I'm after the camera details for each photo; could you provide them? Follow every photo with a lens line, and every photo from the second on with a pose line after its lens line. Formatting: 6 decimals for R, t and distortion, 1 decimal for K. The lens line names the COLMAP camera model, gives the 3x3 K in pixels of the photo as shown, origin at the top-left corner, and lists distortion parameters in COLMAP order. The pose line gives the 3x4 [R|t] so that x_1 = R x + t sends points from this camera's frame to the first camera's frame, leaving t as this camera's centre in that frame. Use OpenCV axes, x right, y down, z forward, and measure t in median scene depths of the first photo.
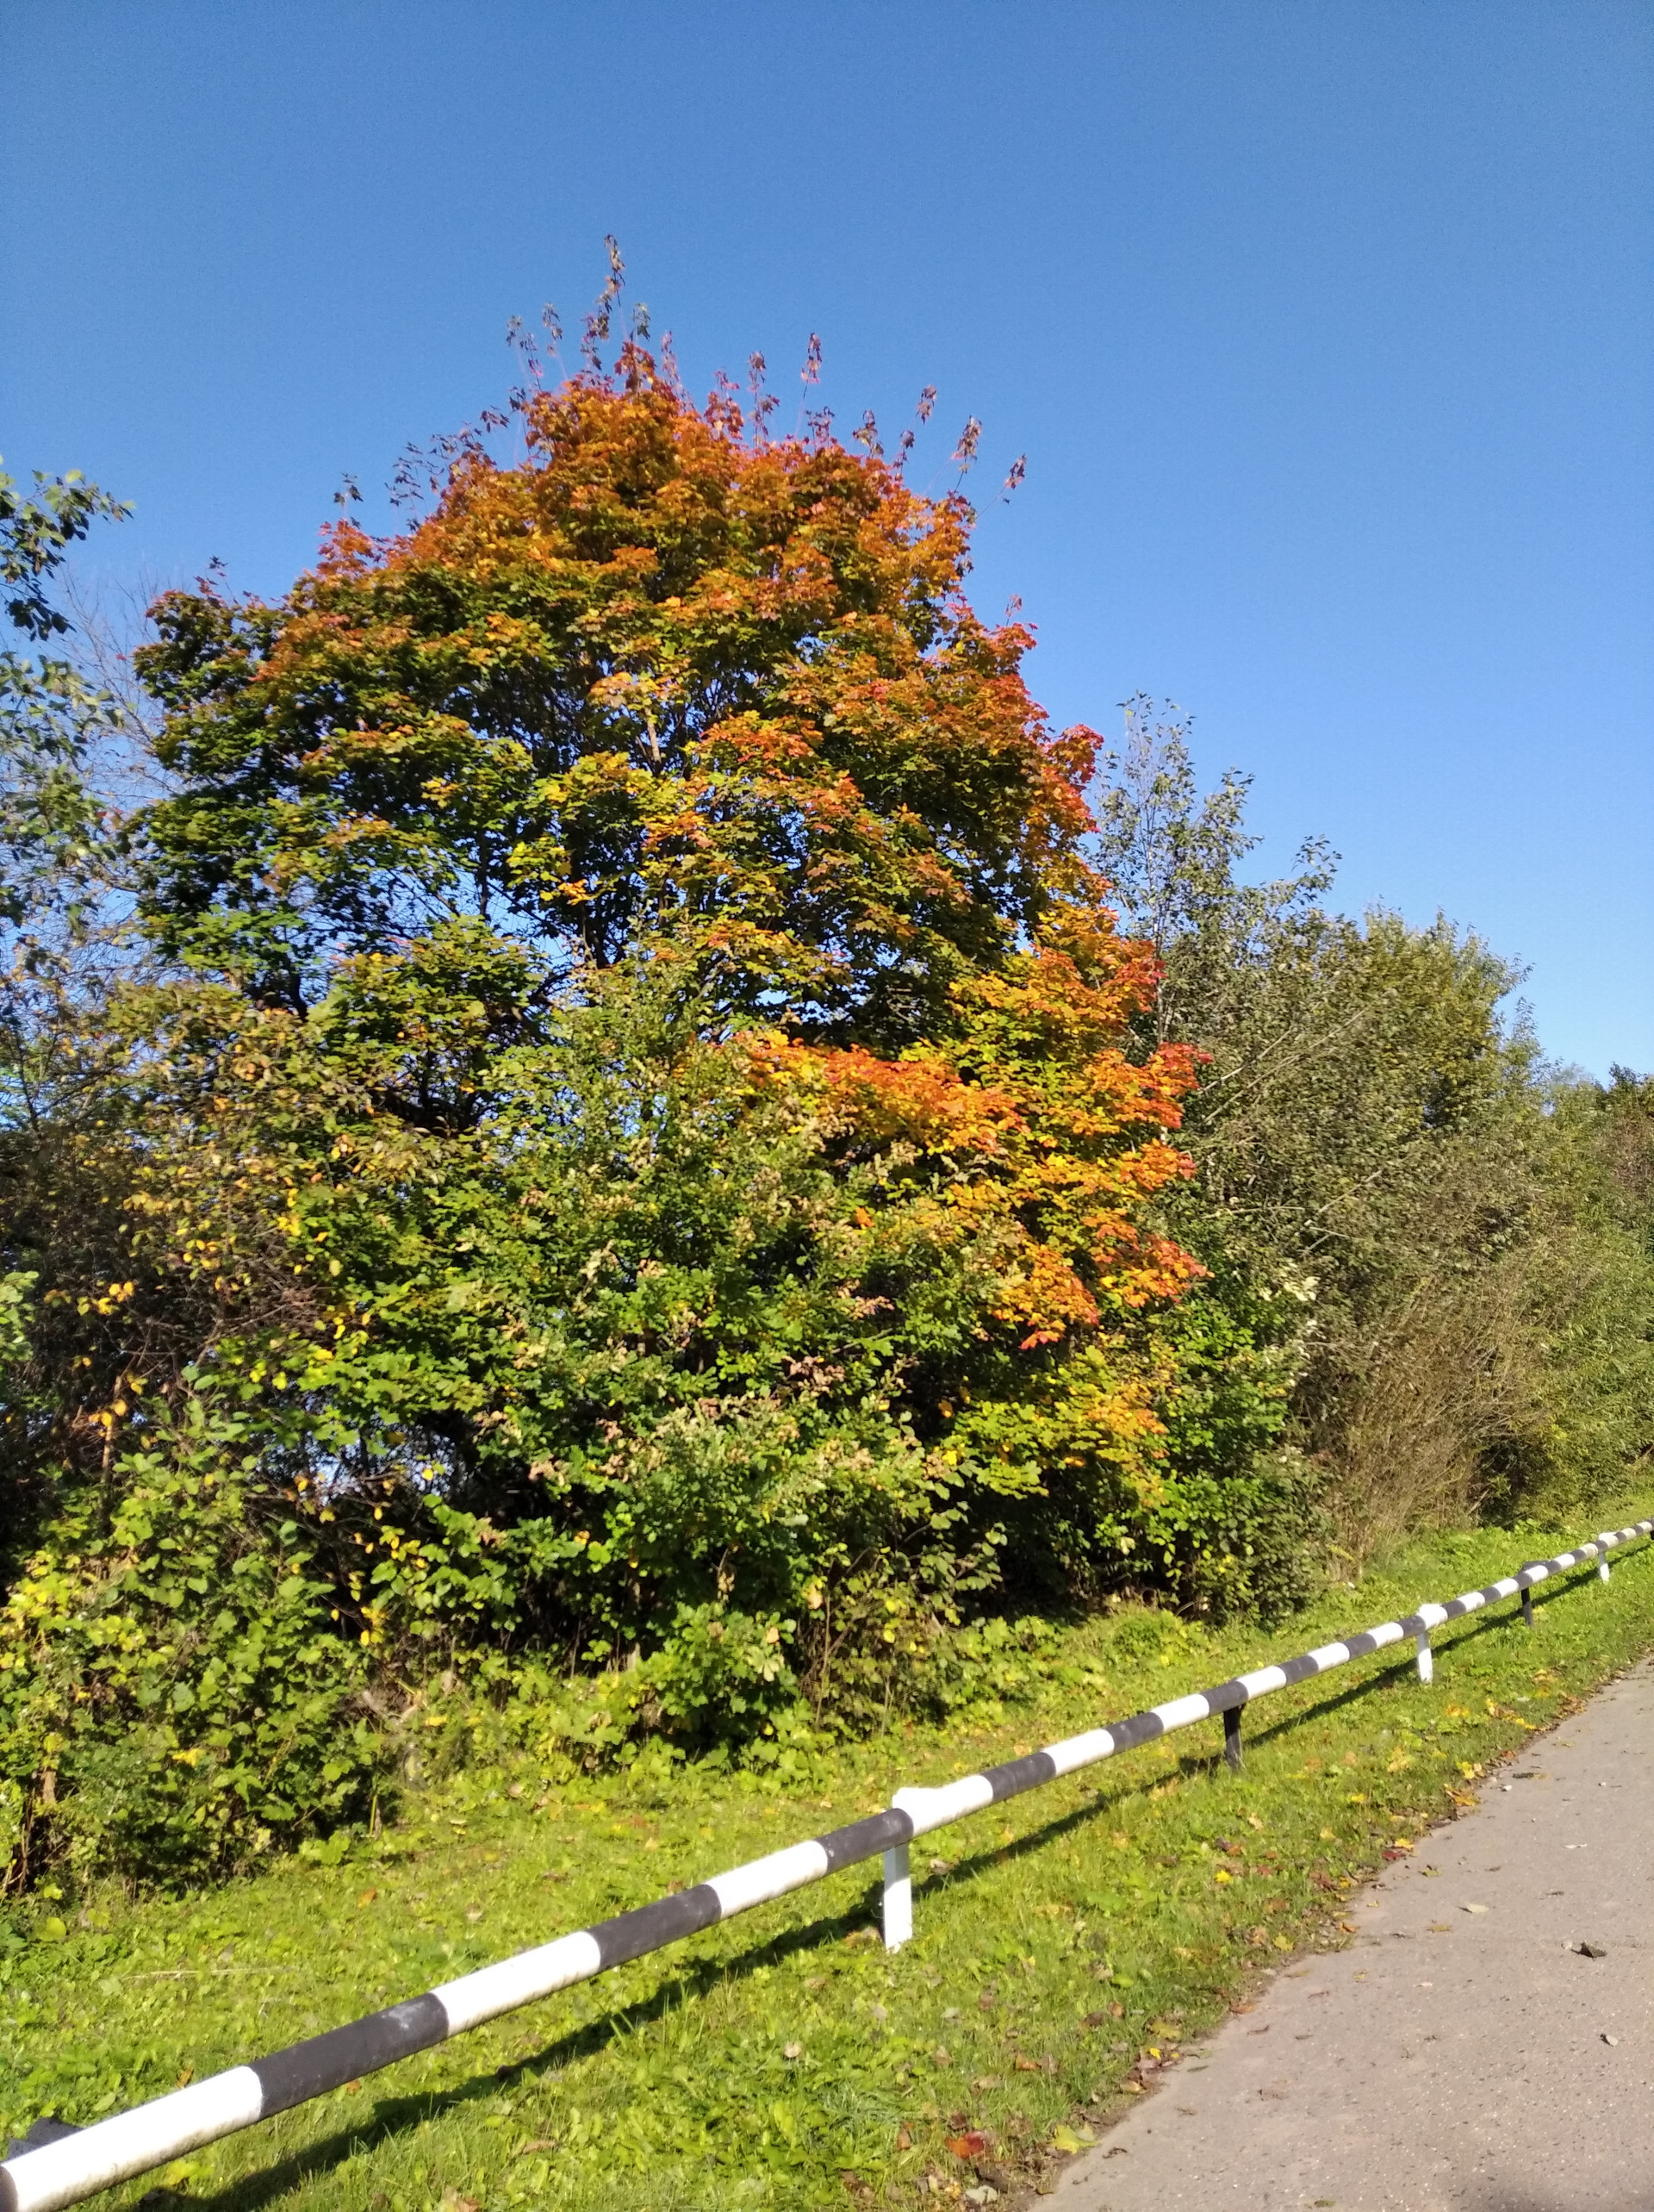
lens RADIAL K [[1757.7, 0, 830.8], [0, 1757.7, 1096.0], [0, 0, 1]] dist [0.048717, 0.001696]
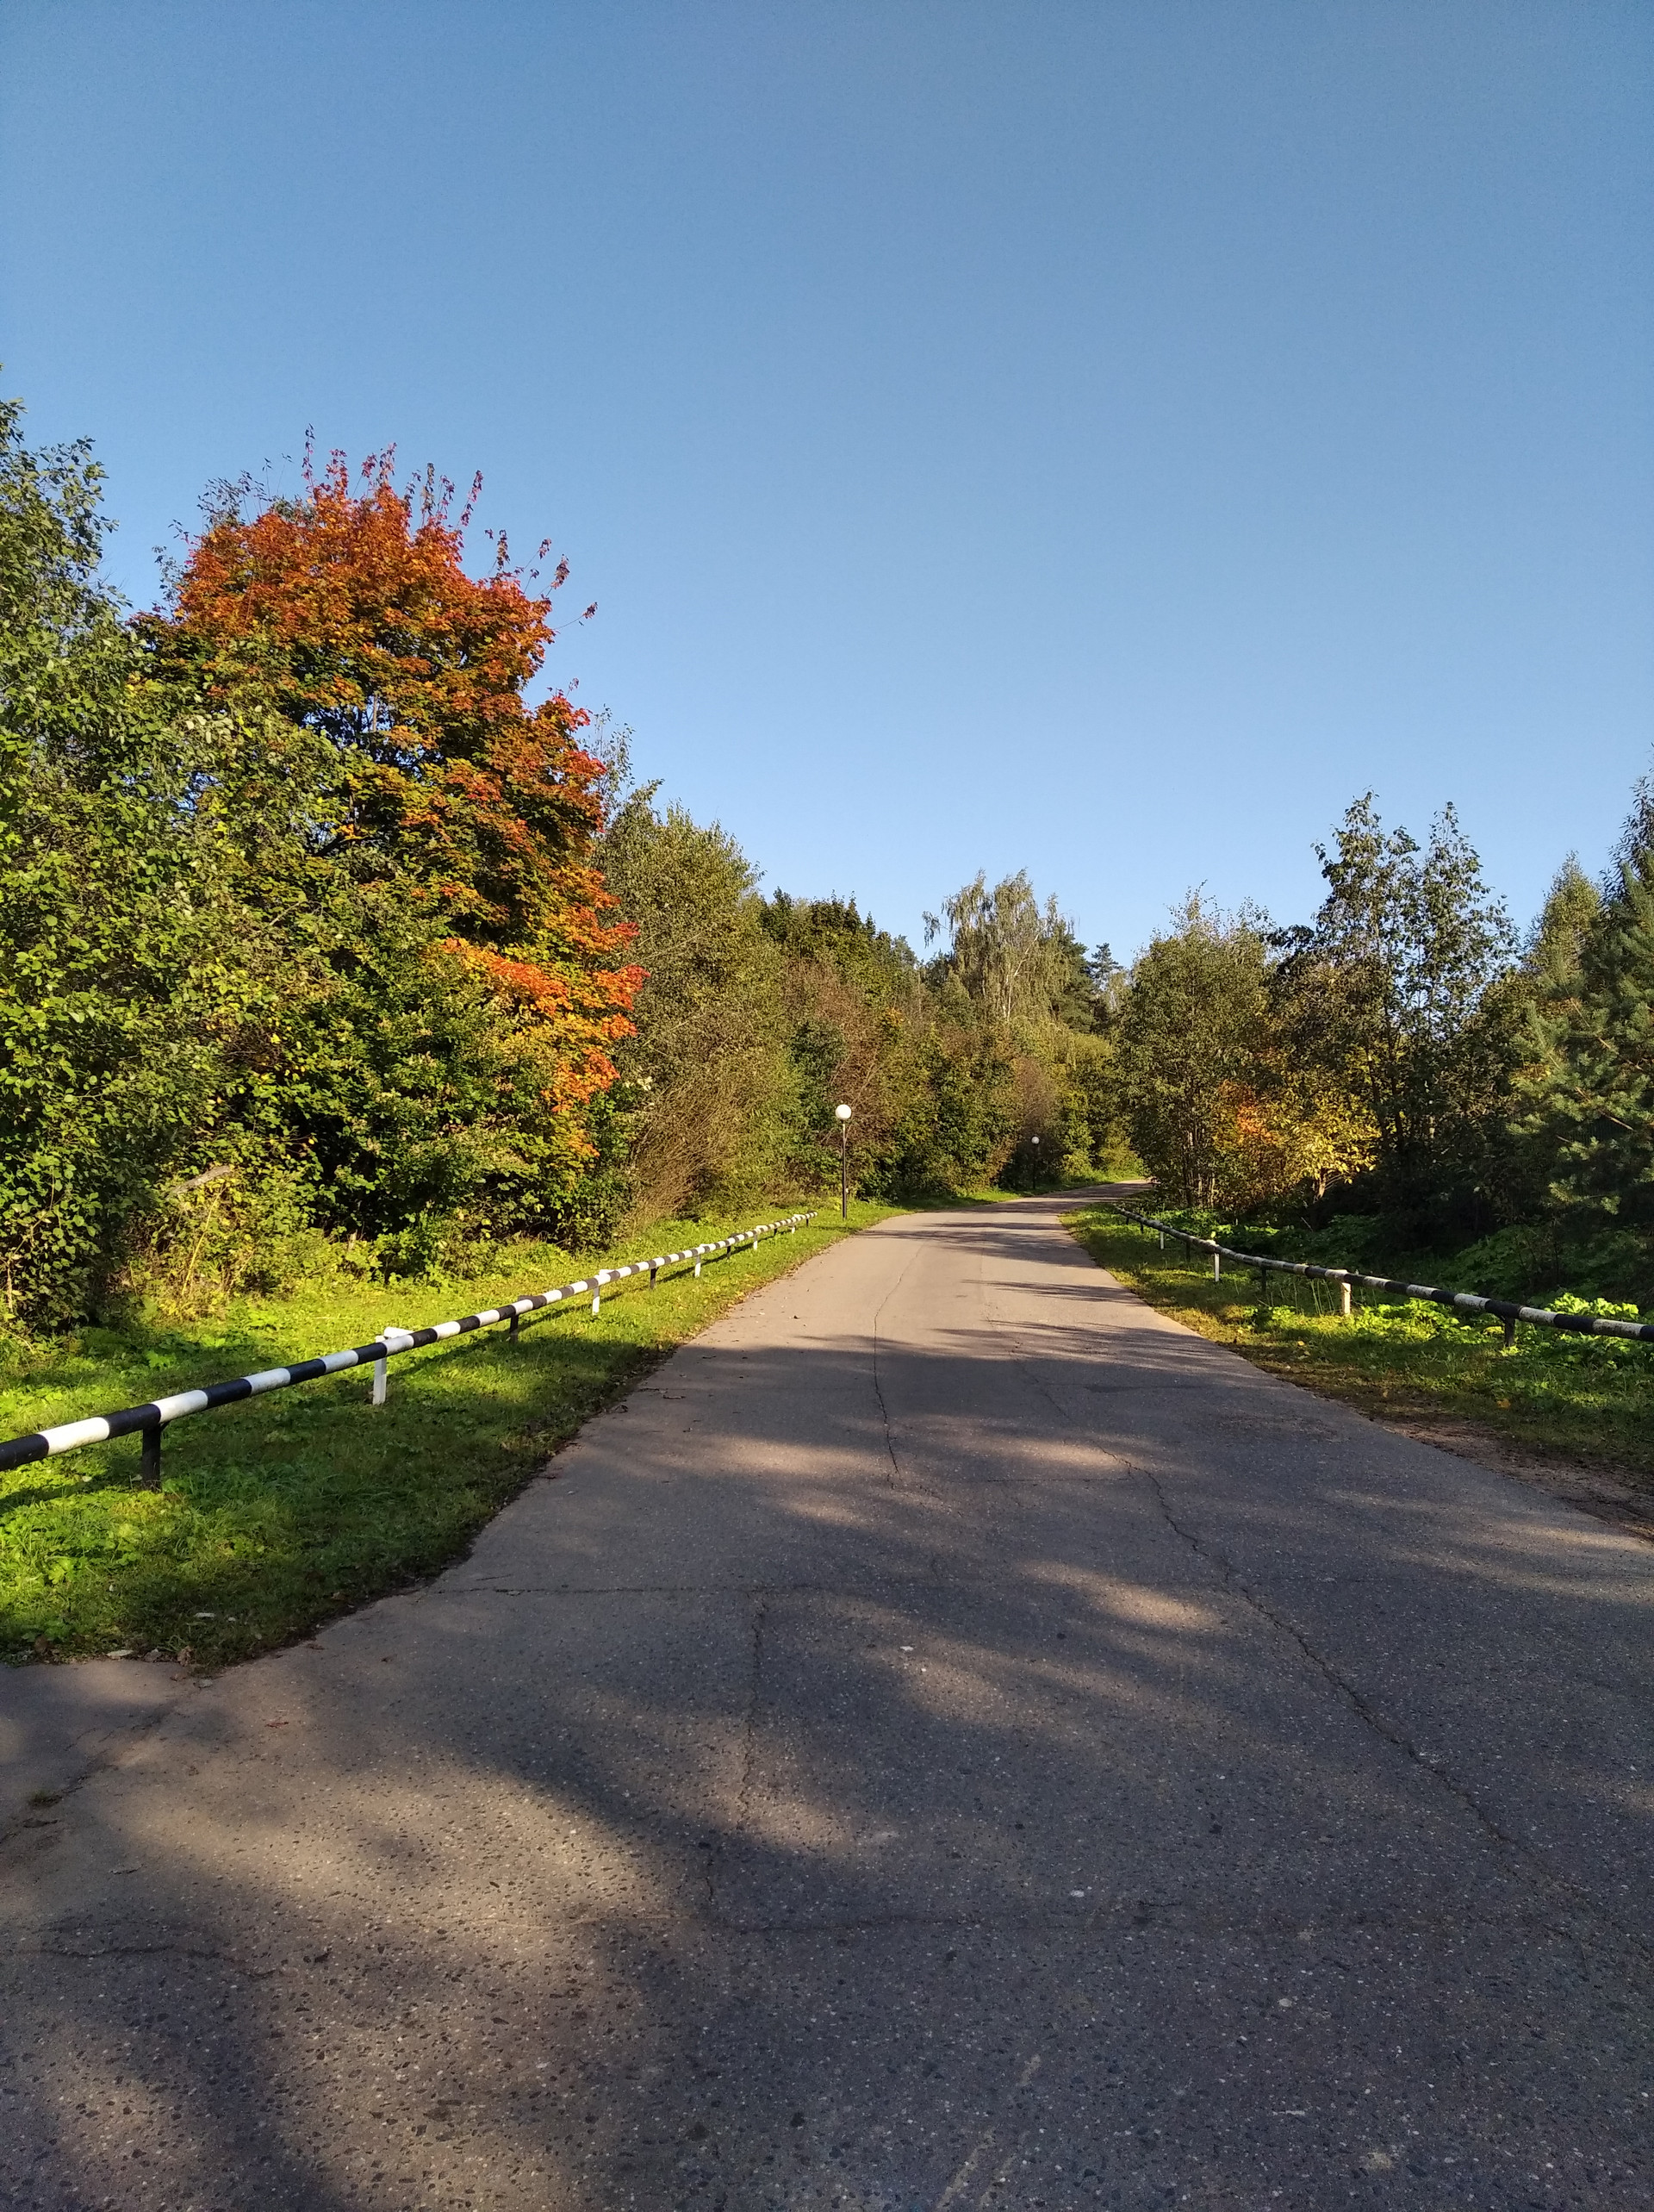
lens RADIAL K [[1757.7, 0, 827.7], [0, 1757.7, 1111.0], [0, 0, 1]] dist [0.048717, 0.001696]
pose [[0.876863, 0.125483, 0.464075, -0.483615], [-0.206673, 0.969971, 0.128232, -0.160312], [-0.434048, -0.208354, 0.876465, -0.811350]]
